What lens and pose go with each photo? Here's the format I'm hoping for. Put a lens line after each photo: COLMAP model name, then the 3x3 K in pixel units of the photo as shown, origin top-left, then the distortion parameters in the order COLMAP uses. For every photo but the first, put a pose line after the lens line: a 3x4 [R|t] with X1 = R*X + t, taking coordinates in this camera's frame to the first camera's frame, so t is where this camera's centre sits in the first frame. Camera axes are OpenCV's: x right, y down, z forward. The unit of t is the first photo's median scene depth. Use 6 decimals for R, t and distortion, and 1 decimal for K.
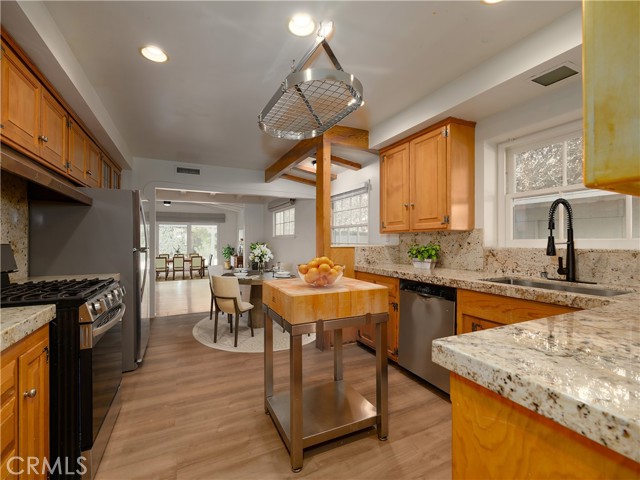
lens RADIAL K [[291.9, 0, 323.2], [0, 291.9, 240.8], [0, 0, 1]] dist [-0.001637, -0.001160]
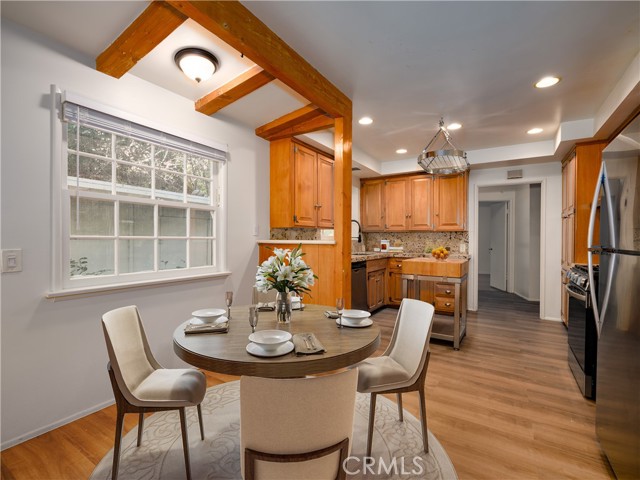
lens RADIAL K [[291.9, 0, 323.7], [0, 291.9, 240.5], [0, 0, 1]] dist [-0.001637, -0.001160]
pose [[-0.528605, -0.009976, 0.848809, -0.917584], [-0.010669, 0.999930, 0.005108, 0.016152], [-0.848801, -0.006356, -0.528675, 1.987493]]
